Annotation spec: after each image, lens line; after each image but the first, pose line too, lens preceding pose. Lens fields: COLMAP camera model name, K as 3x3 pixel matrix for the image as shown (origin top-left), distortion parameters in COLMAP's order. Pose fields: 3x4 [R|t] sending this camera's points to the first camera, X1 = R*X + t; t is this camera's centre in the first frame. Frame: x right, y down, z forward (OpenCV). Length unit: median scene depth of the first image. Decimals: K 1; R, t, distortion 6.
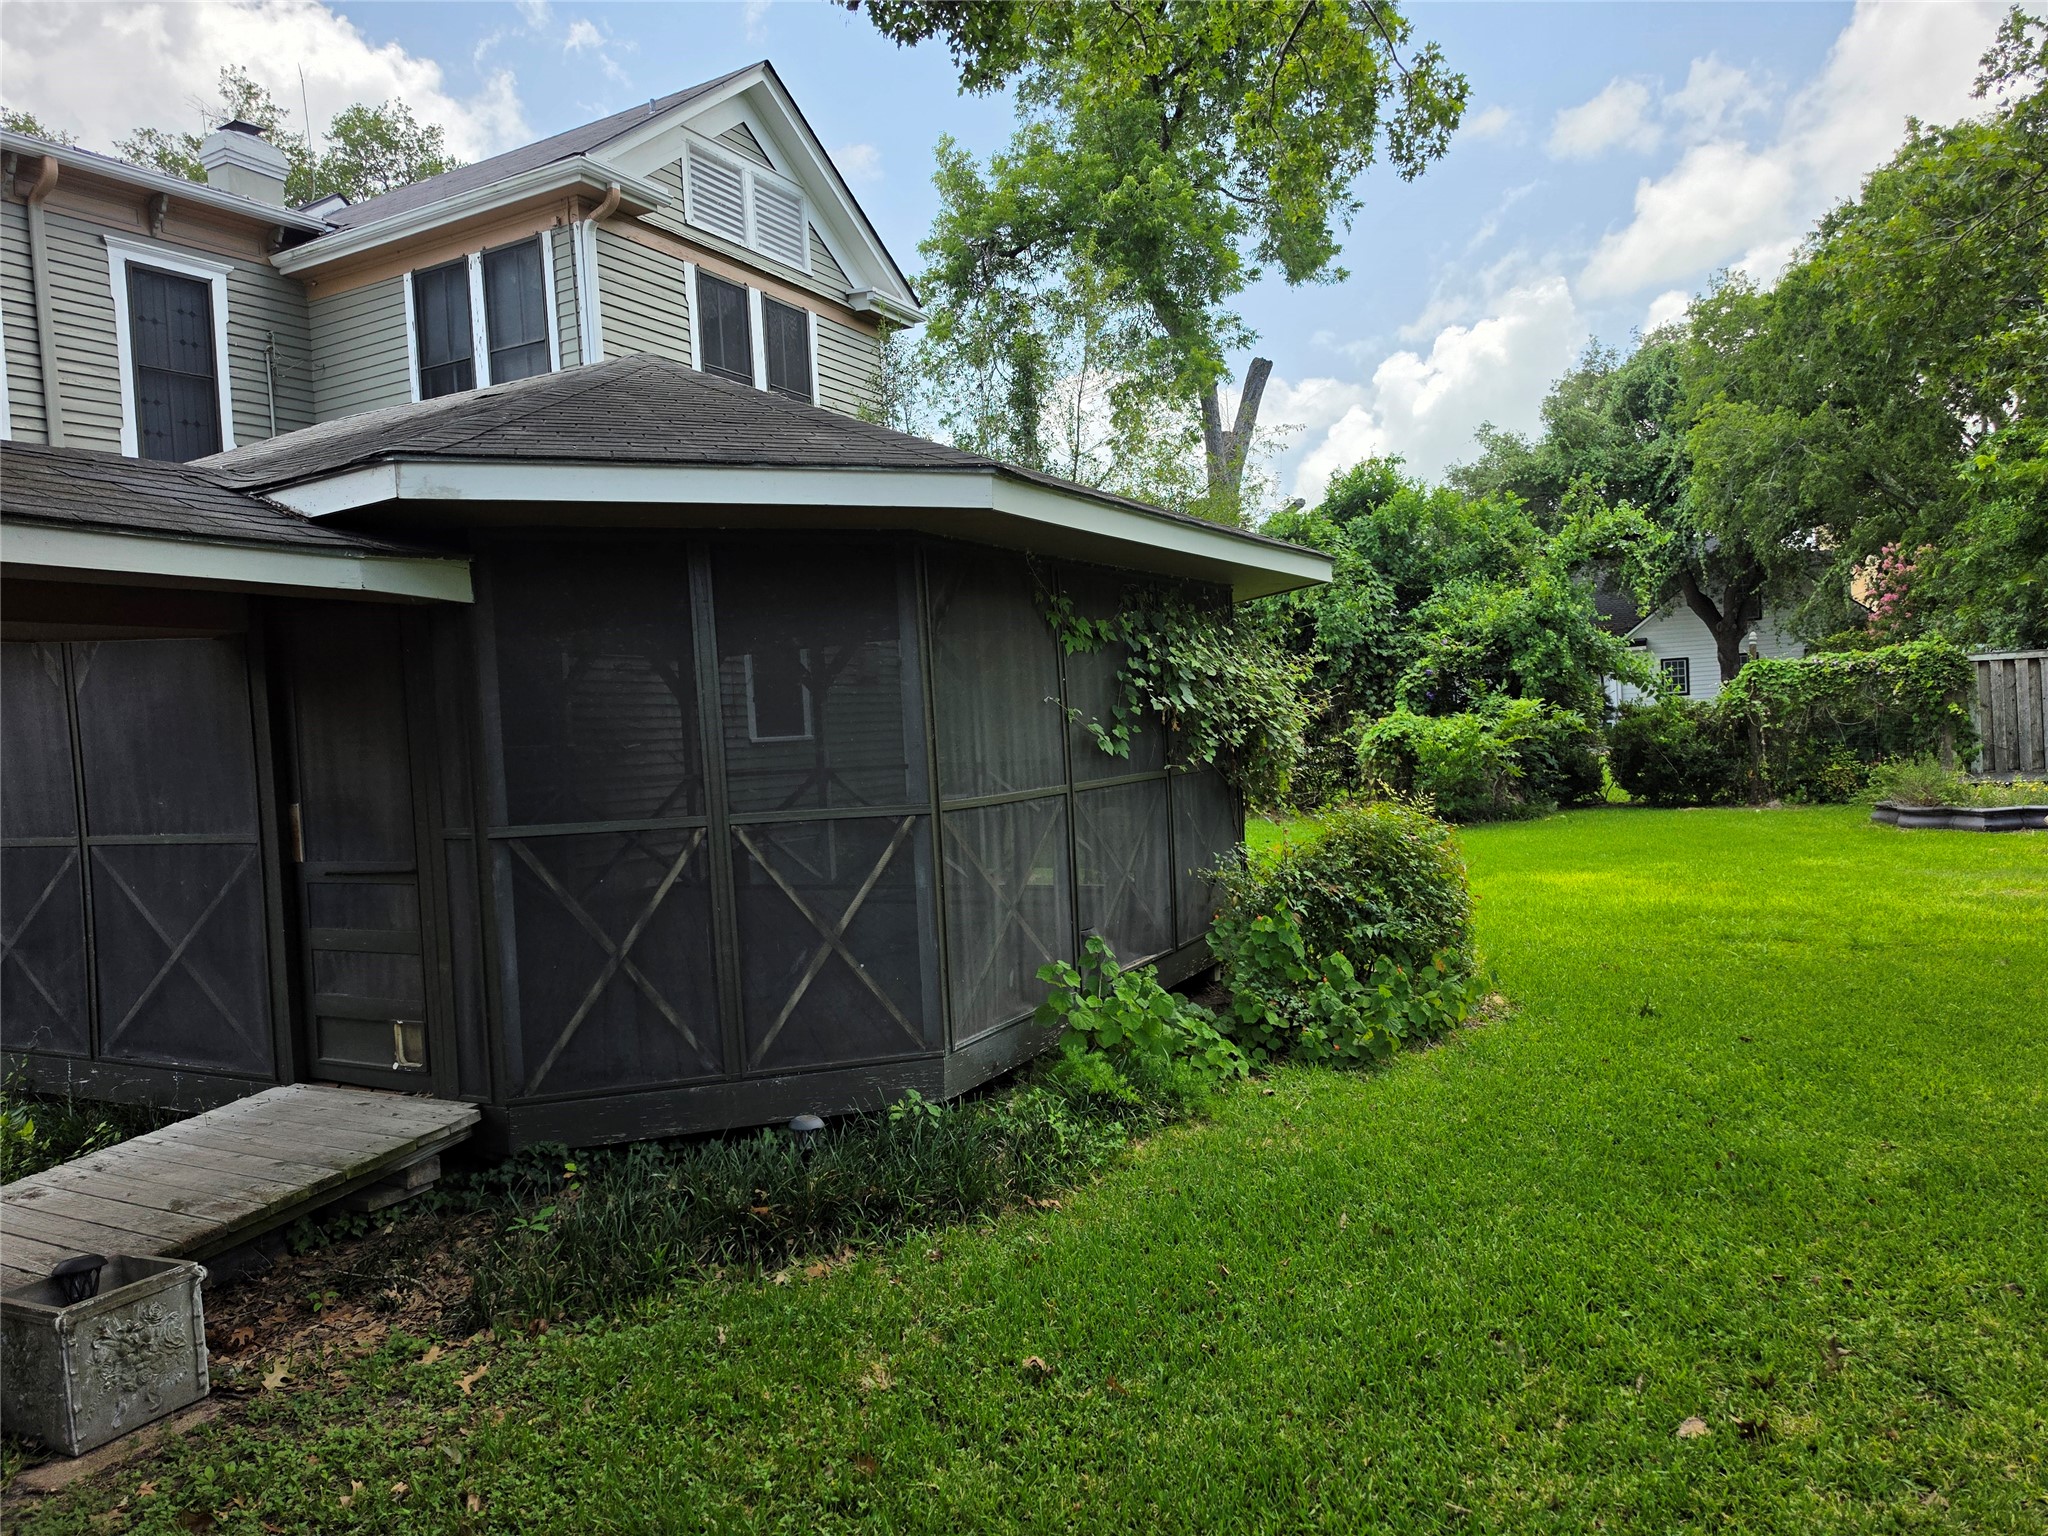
lens RADIAL K [[1415.0, 0, 1014.7], [0, 1415.0, 782.0], [0, 0, 1]] dist [0.025764, -0.038474]
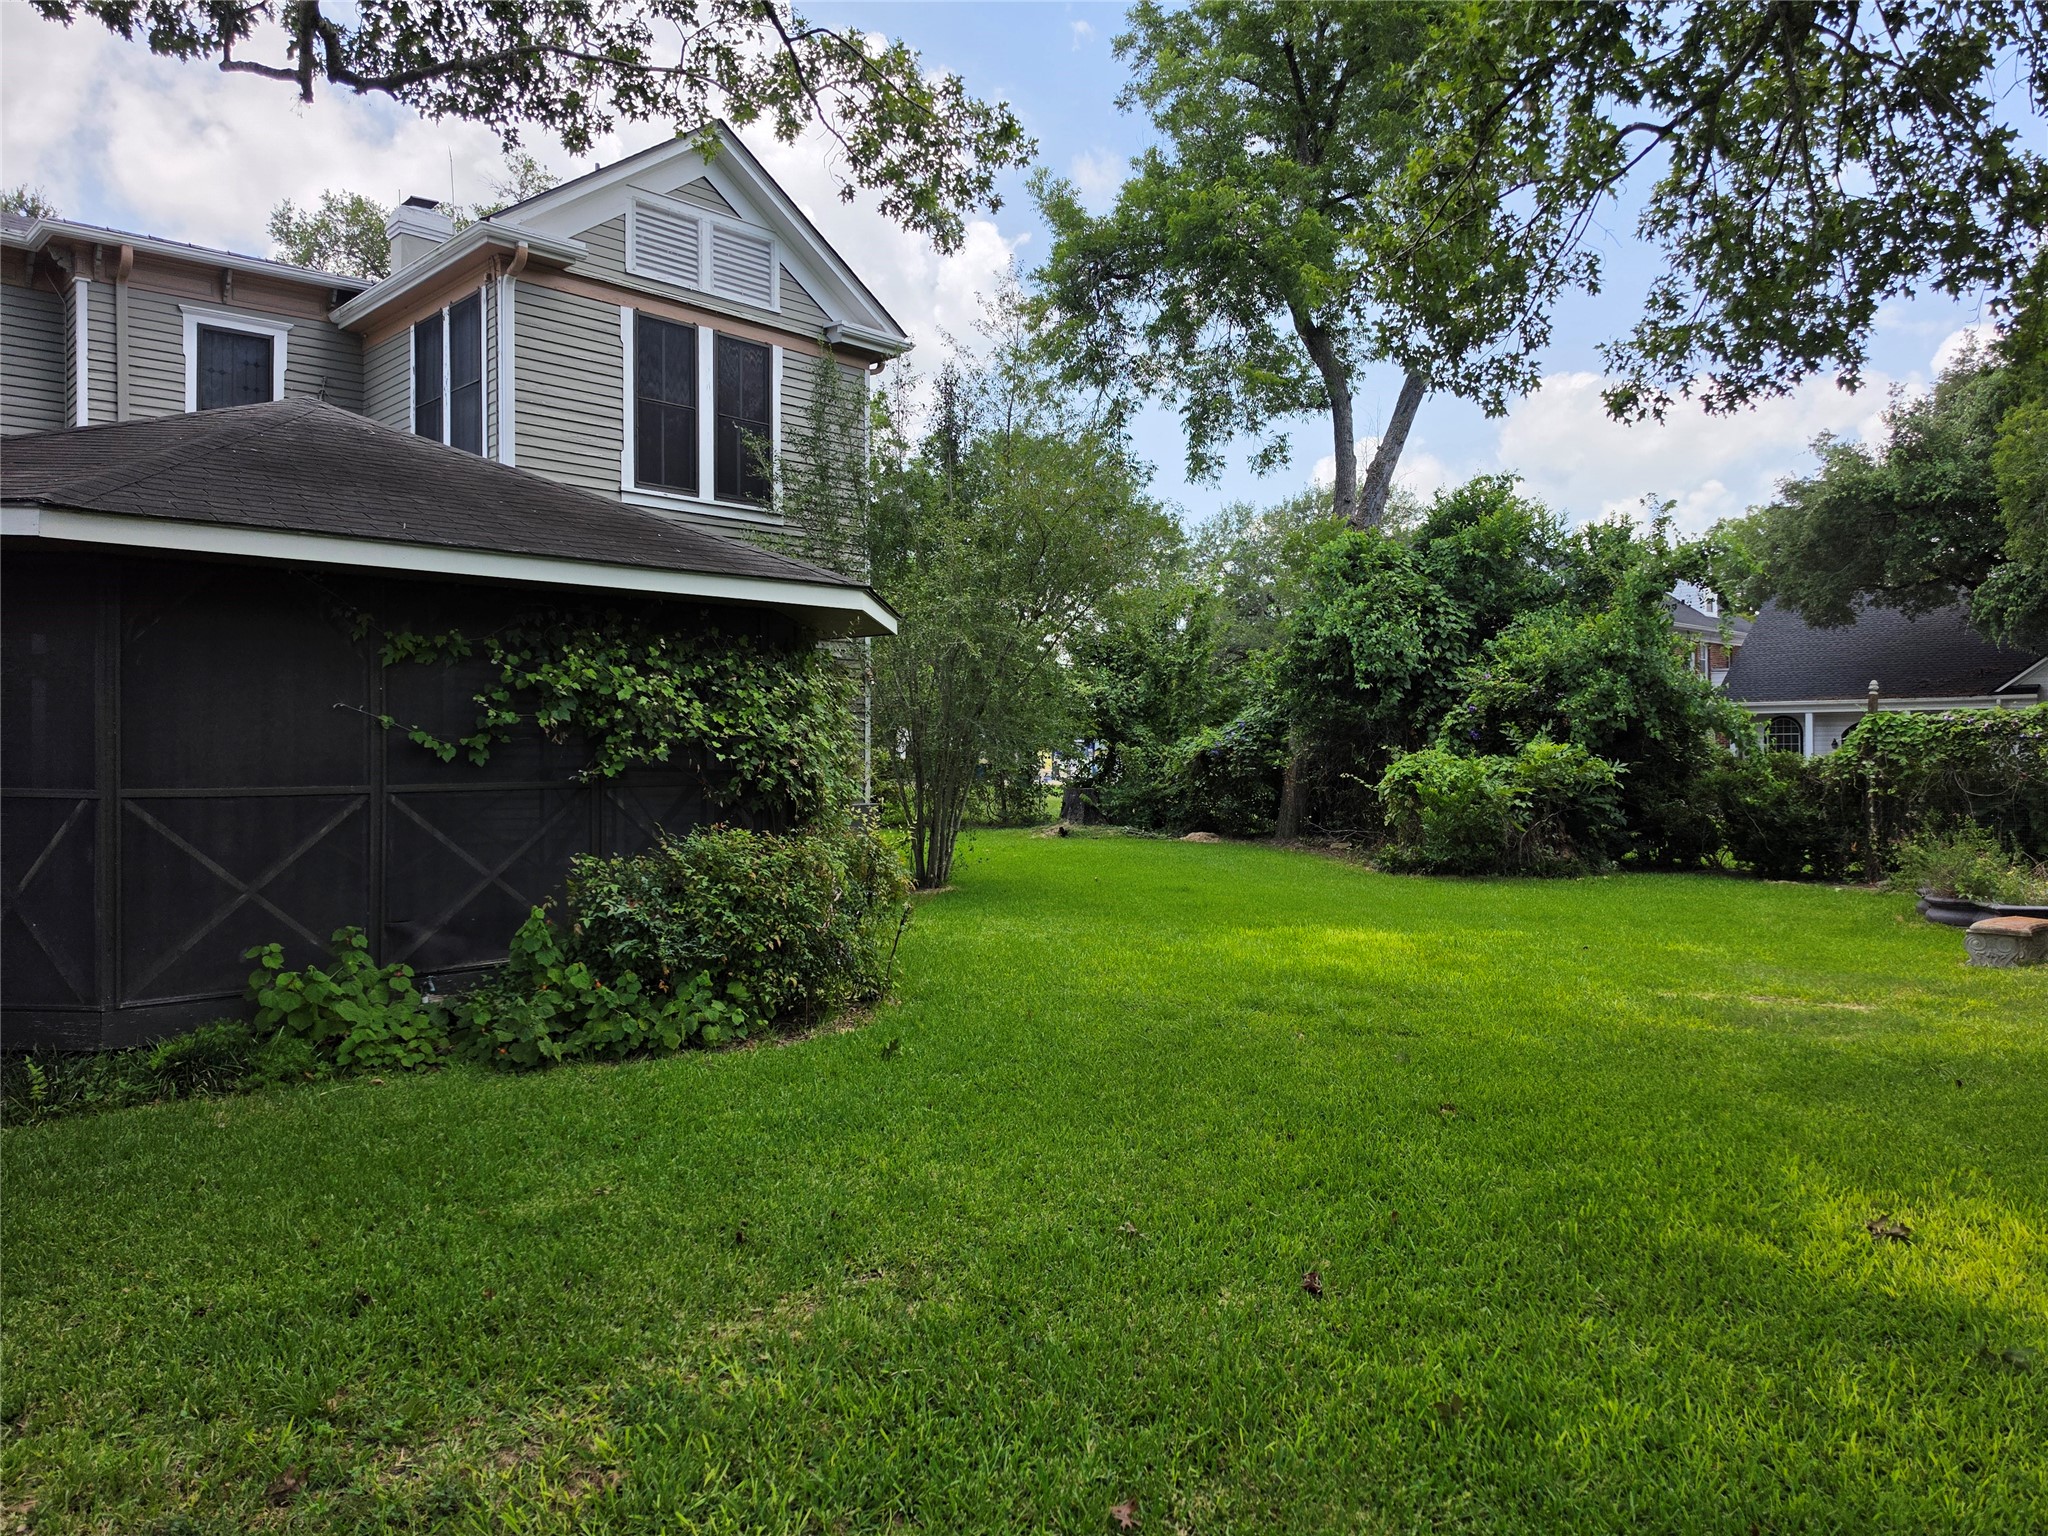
lens RADIAL K [[1415.0, 0, 1017.4], [0, 1415.0, 756.7], [0, 0, 1]] dist [0.025764, -0.038474]
pose [[0.949527, 0.059081, -0.308071, 0.311674], [-0.066664, 0.997675, -0.014139, -0.014334], [0.306519, 0.033963, 0.951258, 0.036136]]
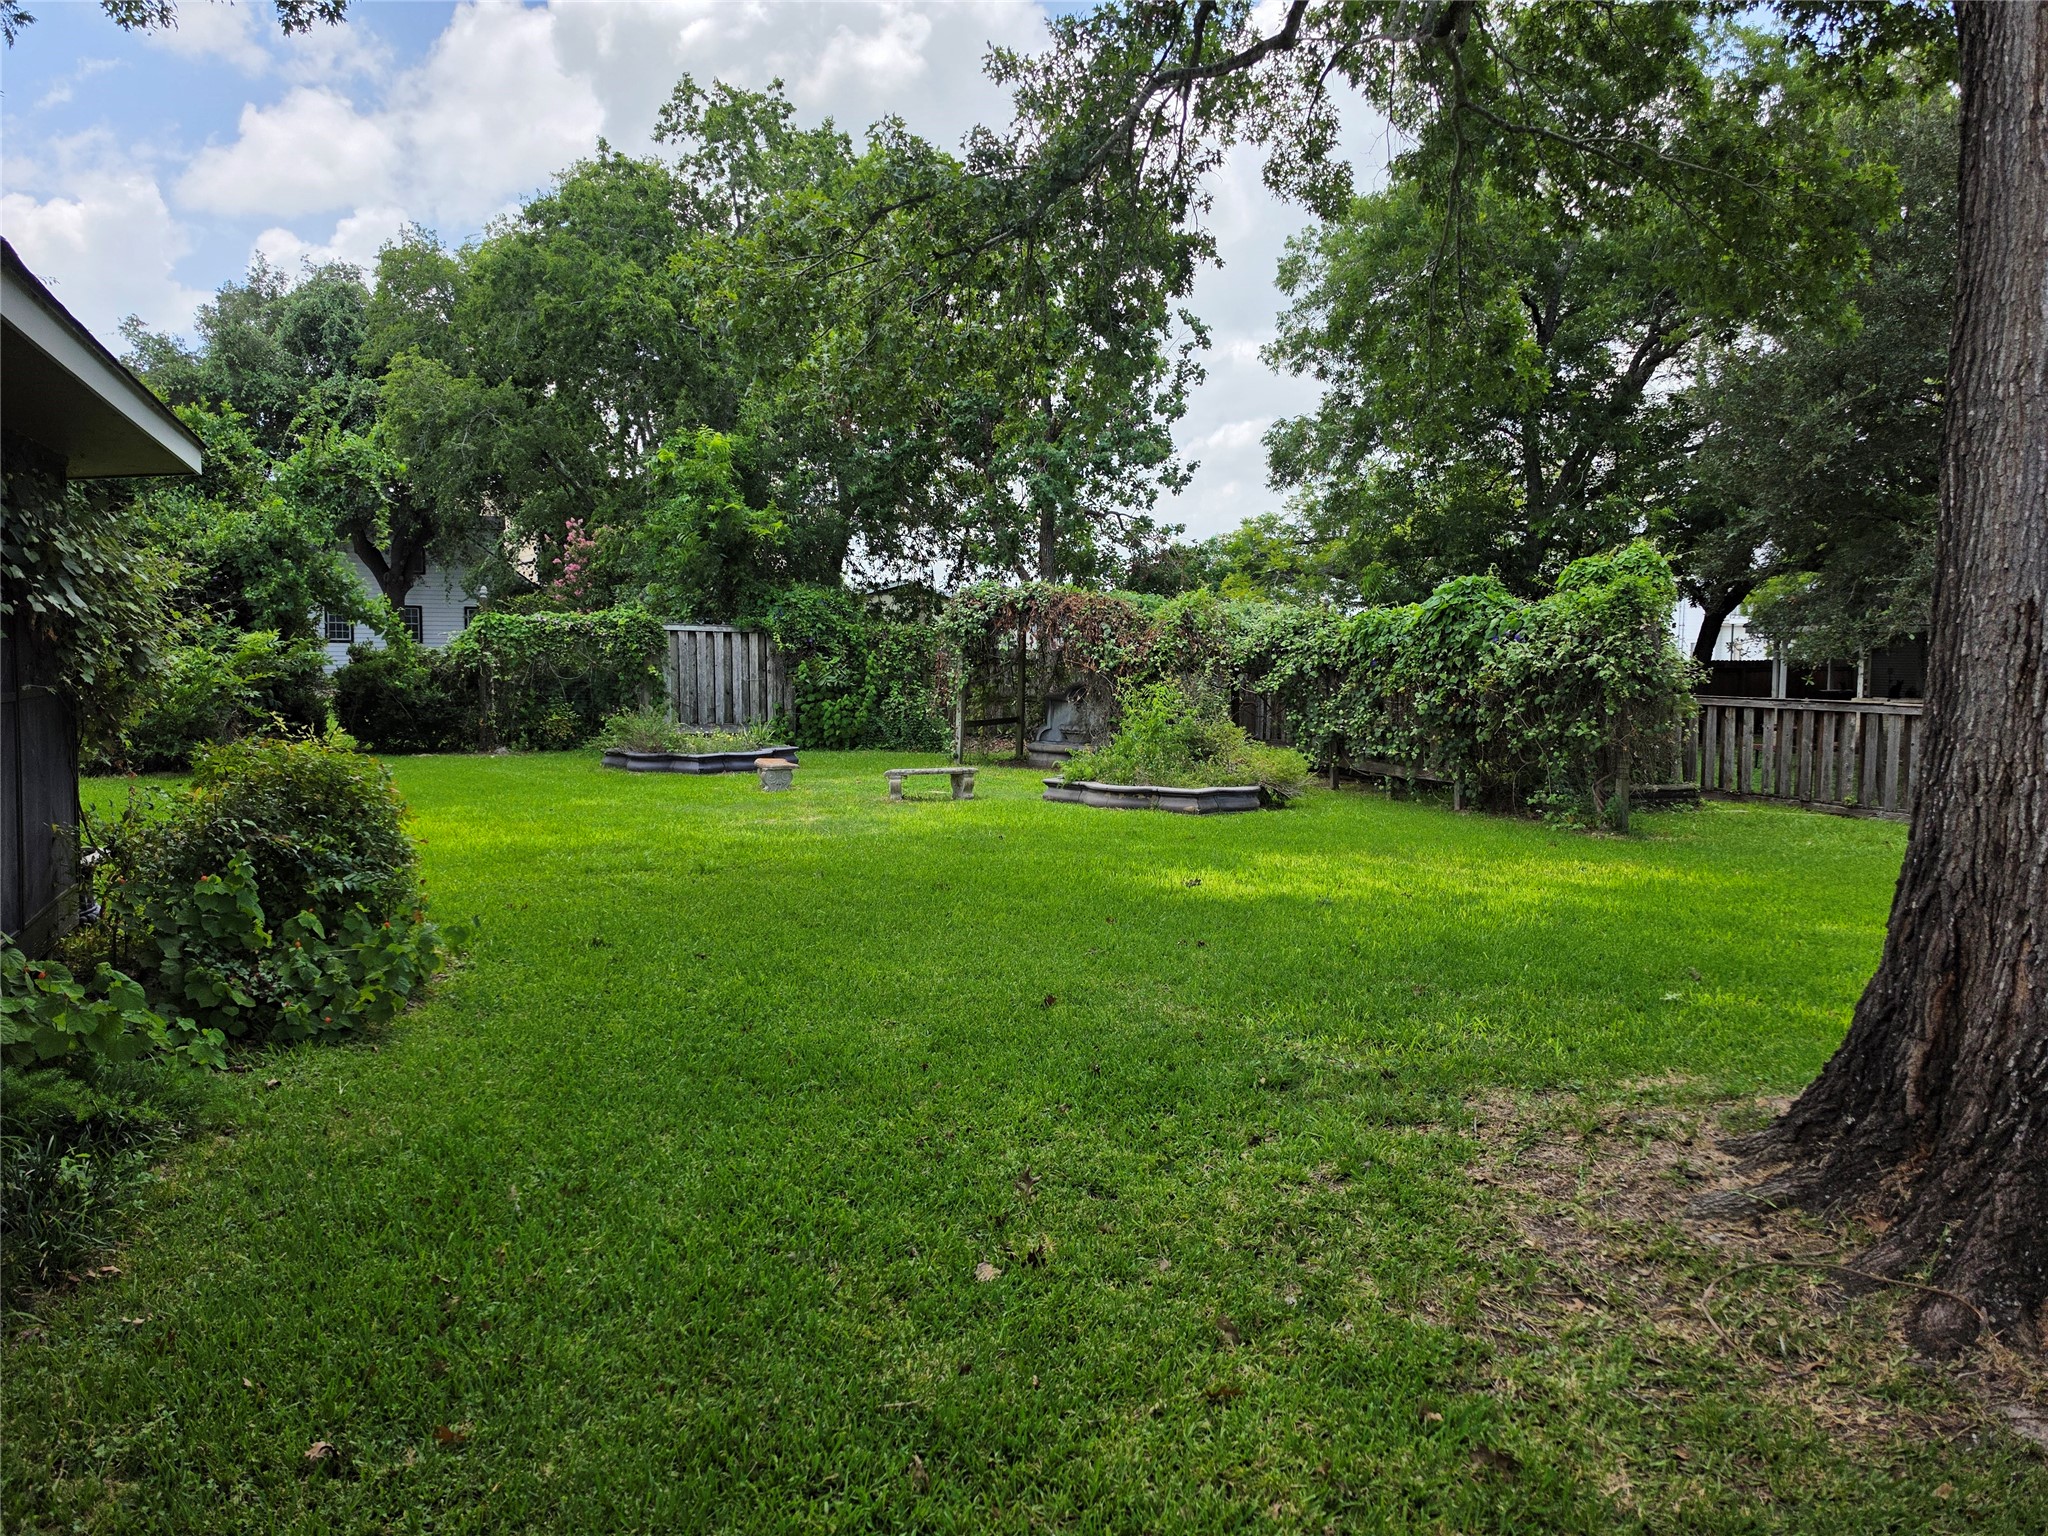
lens RADIAL K [[1415.0, 0, 1018.8], [0, 1415.0, 770.4], [0, 0, 1]] dist [0.025764, -0.038474]
pose [[0.608639, -0.002740, 0.793442, -0.073158], [-0.018630, 0.999669, 0.017742, 0.004511], [-0.793228, -0.025581, 0.608387, 0.051902]]
